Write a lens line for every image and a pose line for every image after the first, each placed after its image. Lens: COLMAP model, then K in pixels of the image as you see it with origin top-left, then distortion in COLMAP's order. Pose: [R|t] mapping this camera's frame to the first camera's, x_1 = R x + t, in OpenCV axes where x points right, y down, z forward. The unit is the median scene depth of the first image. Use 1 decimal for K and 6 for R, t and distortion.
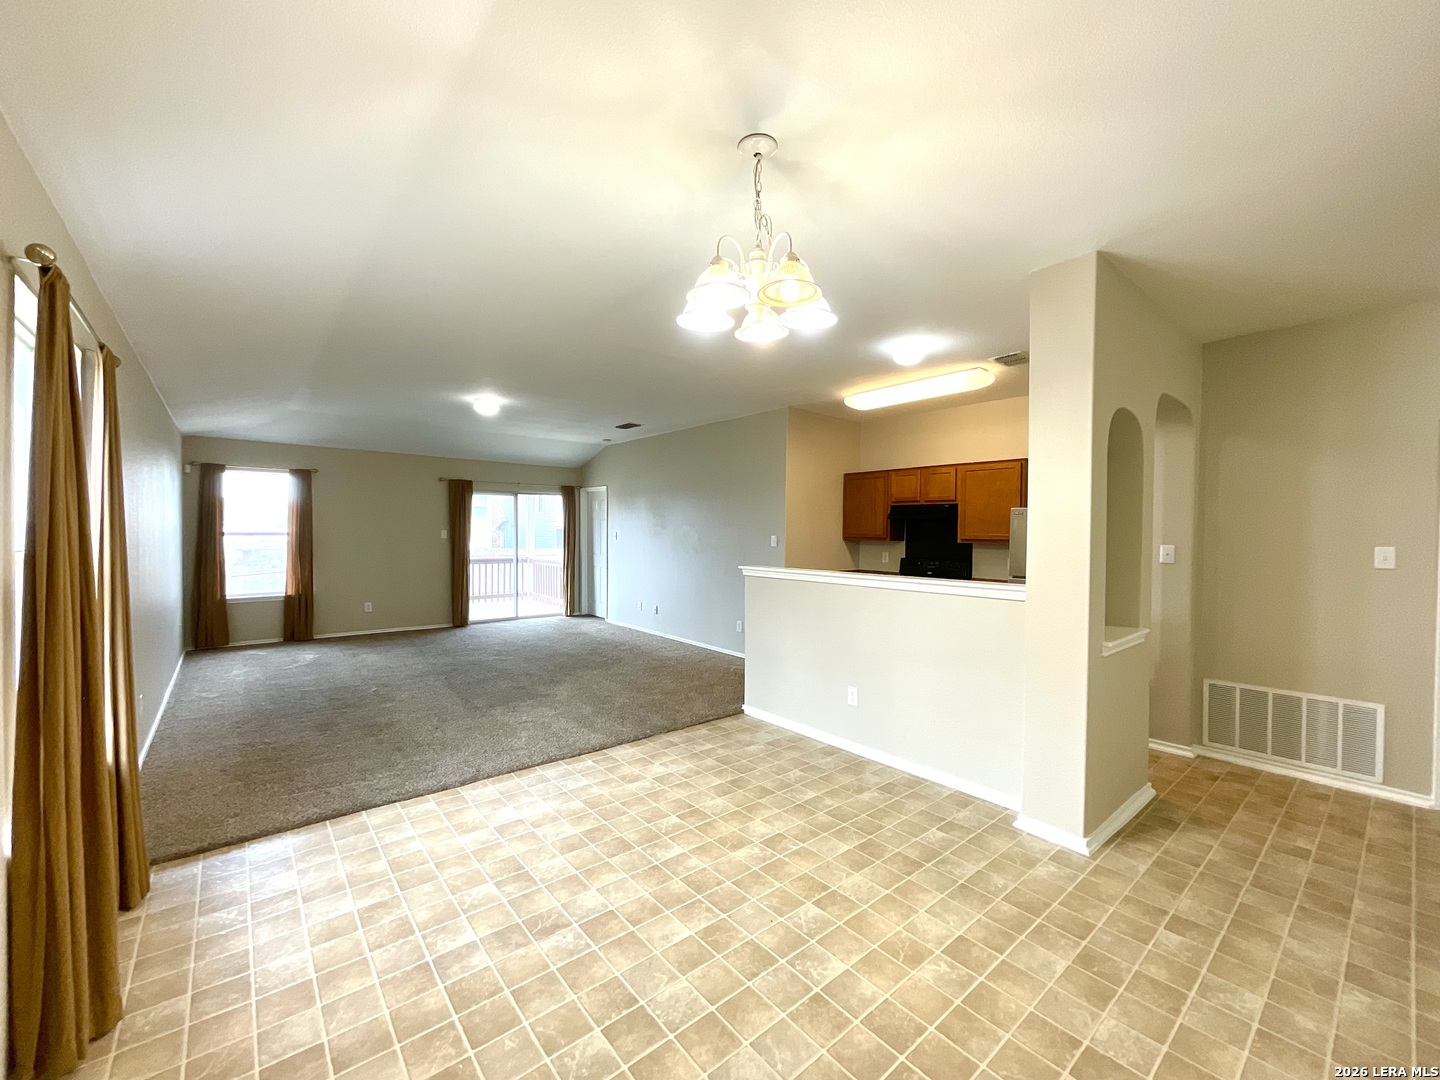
lens RADIAL K [[580.4, 0, 718.1], [0, 580.4, 546.3], [0, 0, 1]] dist [-0.004208, 0.000139]
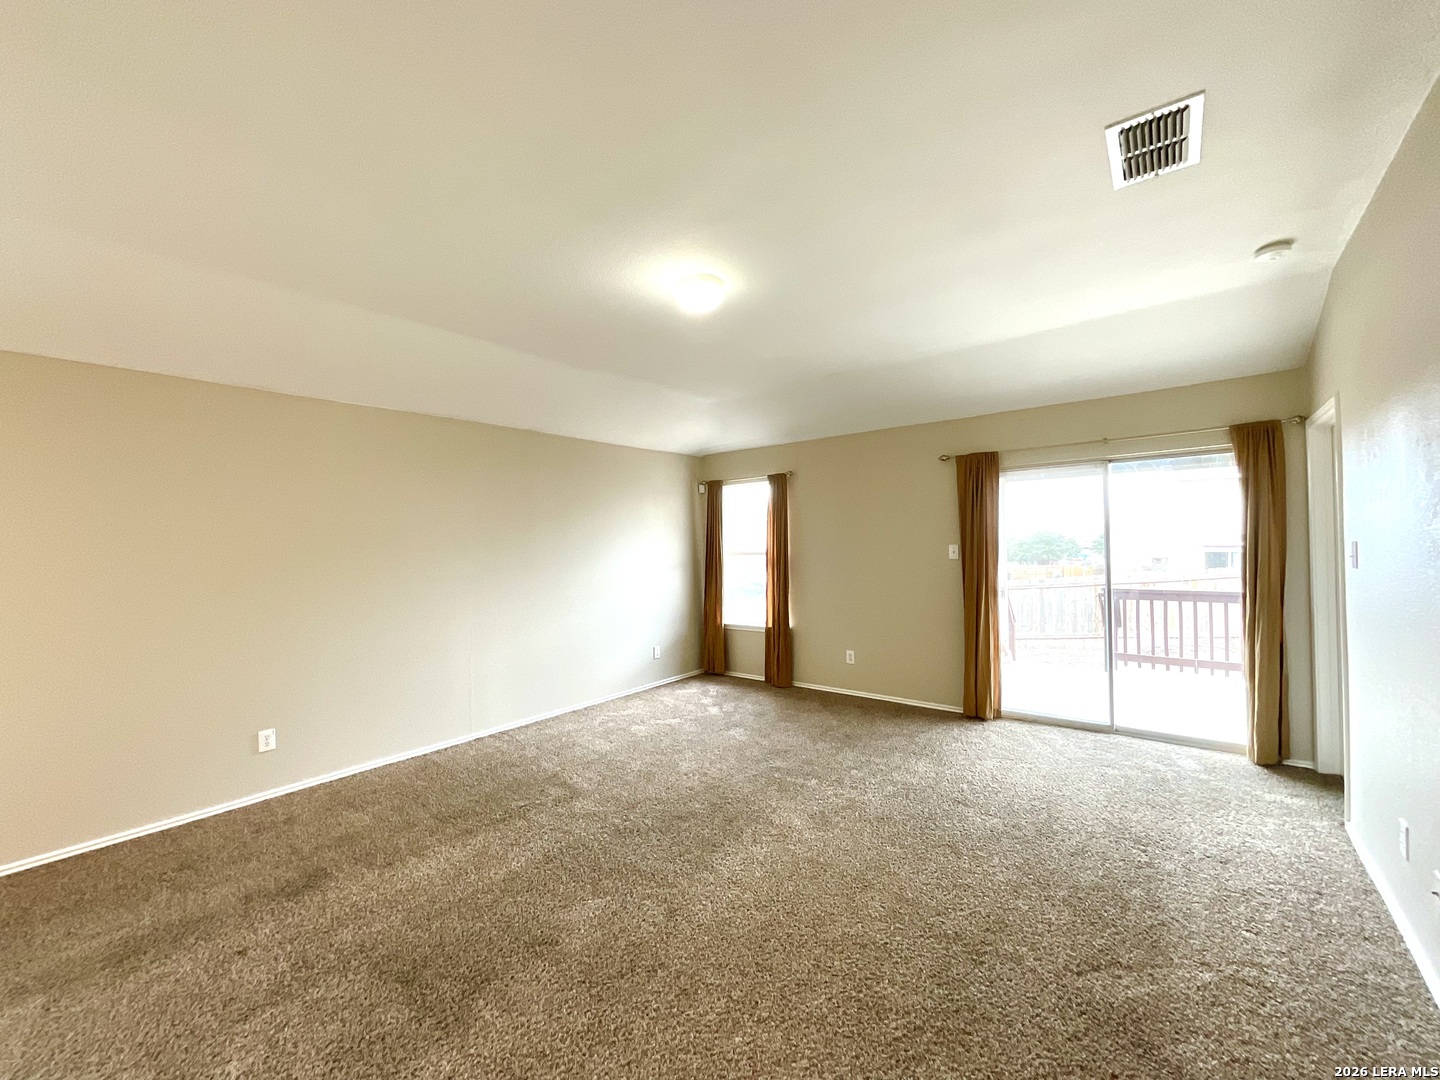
lens RADIAL K [[580.4, 0, 719.2], [0, 580.4, 541.4], [0, 0, 1]] dist [-0.004208, 0.000139]
pose [[0.197998, -0.019088, -0.980017, 0.060420], [-0.000574, 0.999808, -0.019590, -0.022384], [0.980202, 0.004441, 0.197949, 0.763976]]
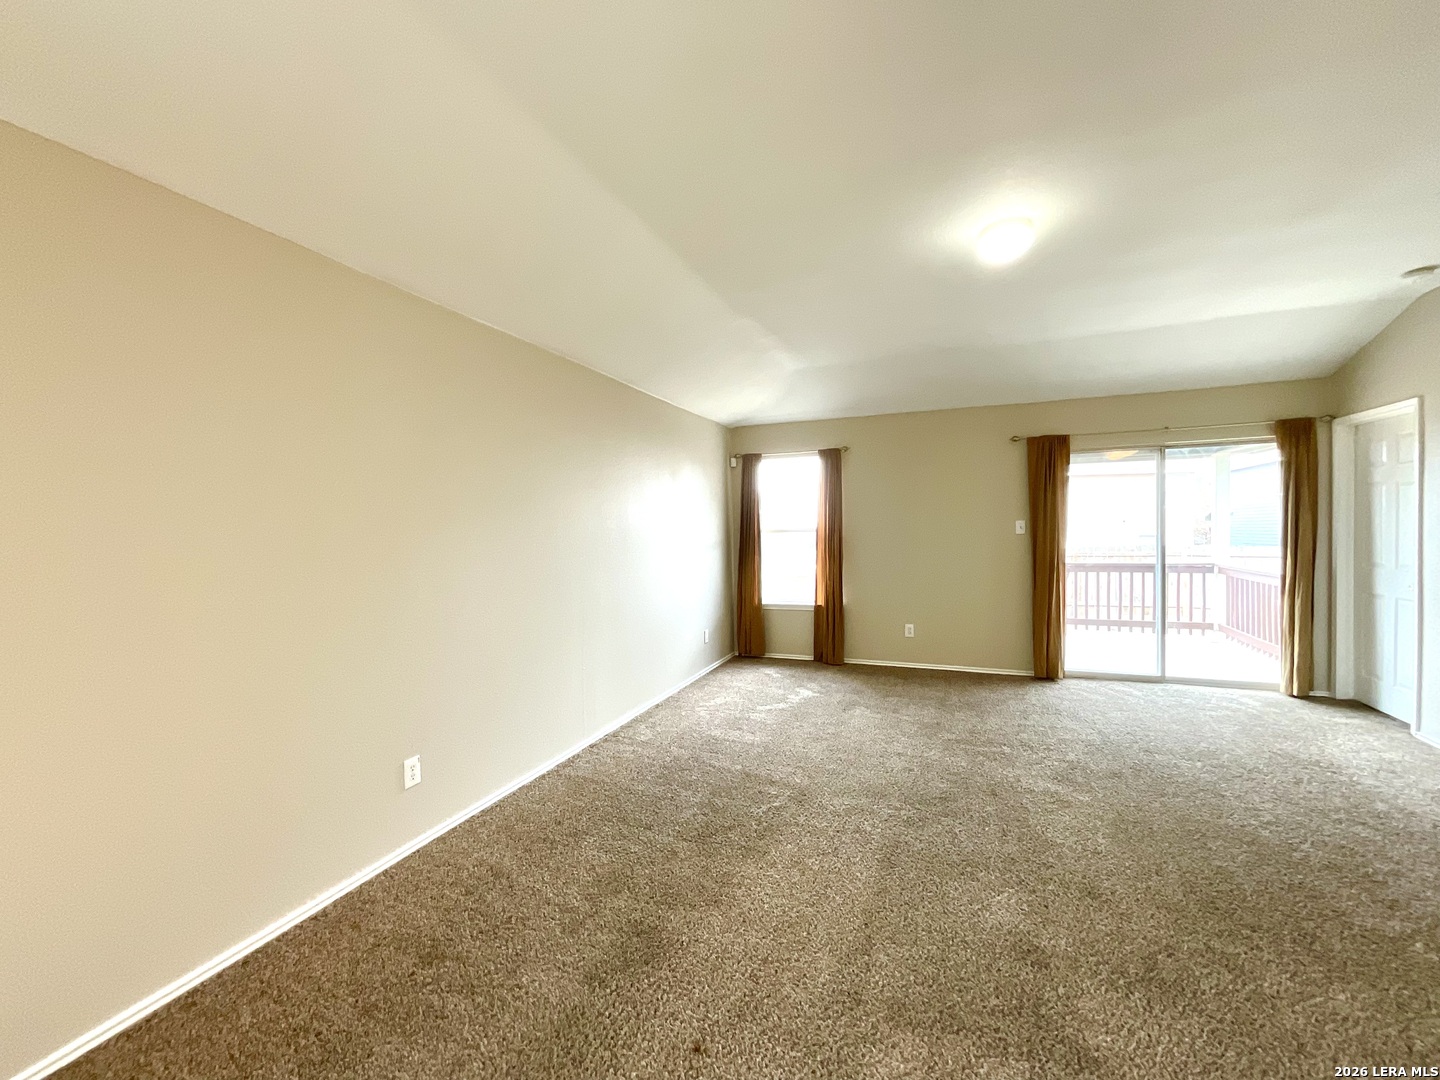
lens RADIAL K [[580.4, 0, 718.2], [0, 580.4, 543.2], [0, 0, 1]] dist [-0.004208, 0.000139]
pose [[0.473027, 0.004807, -0.881035, -0.088945], [0.000697, 0.999983, 0.005831, -0.007910], [0.881047, -0.003372, 0.473016, 0.488282]]
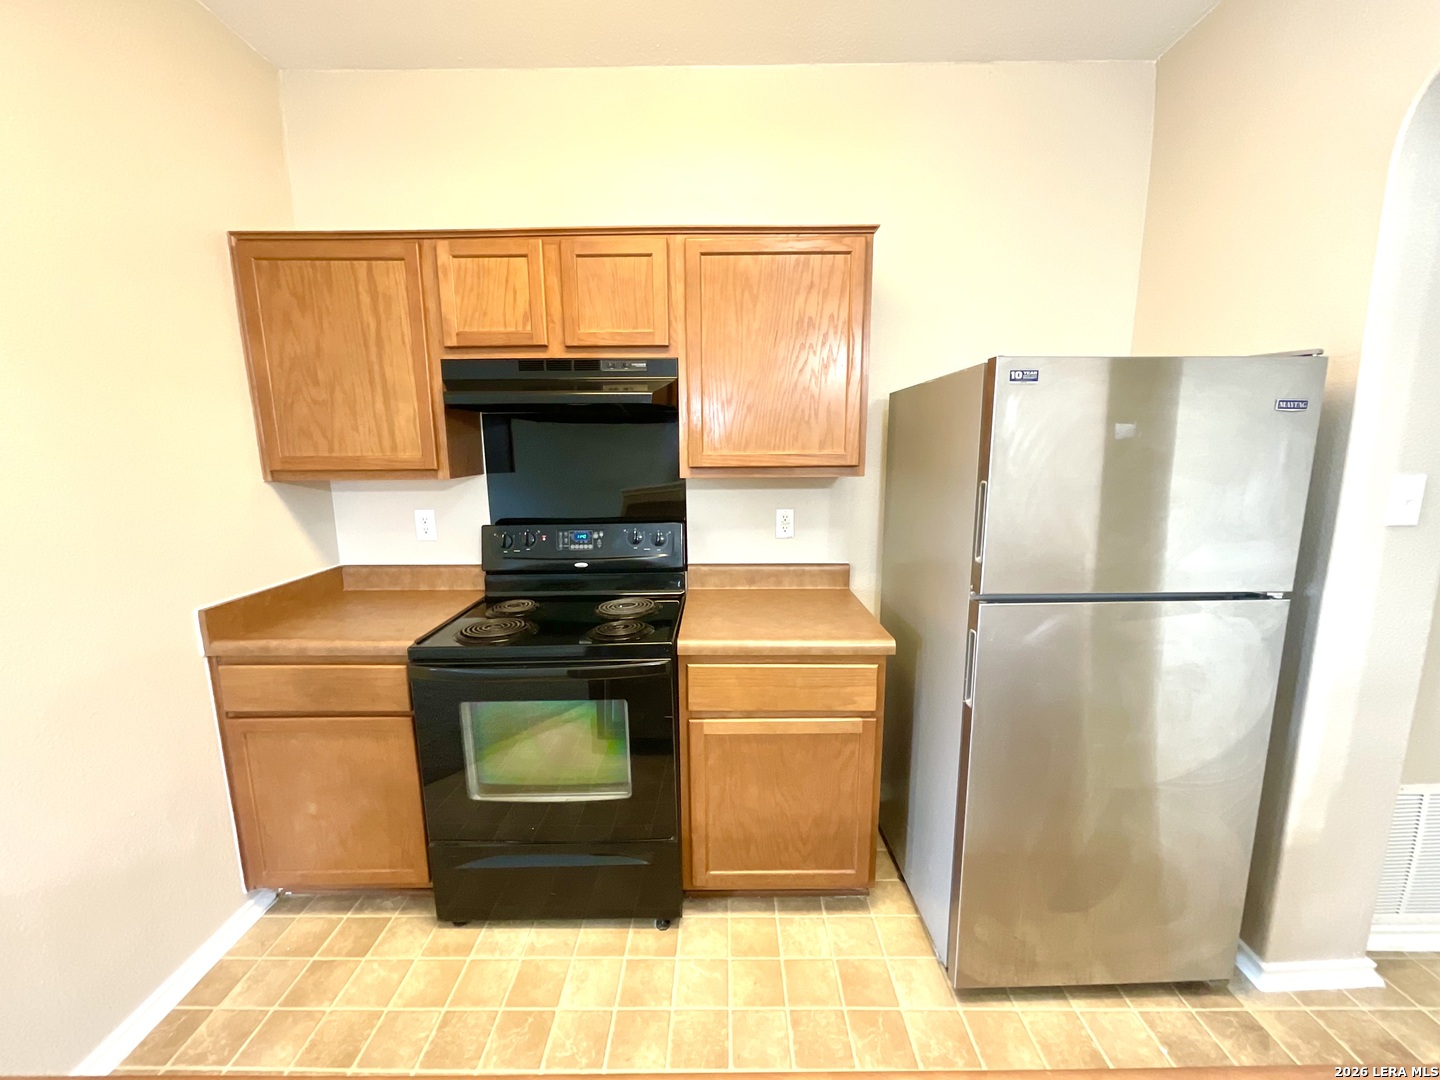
lens RADIAL K [[580.4, 0, 716.1], [0, 580.4, 541.2], [0, 0, 1]] dist [-0.004208, 0.000139]
pose [[0.640221, -0.147611, 0.753876, 0.128484], [0.040539, 0.986489, 0.158730, -0.017929], [-0.767121, -0.071060, 0.637555, 0.602843]]
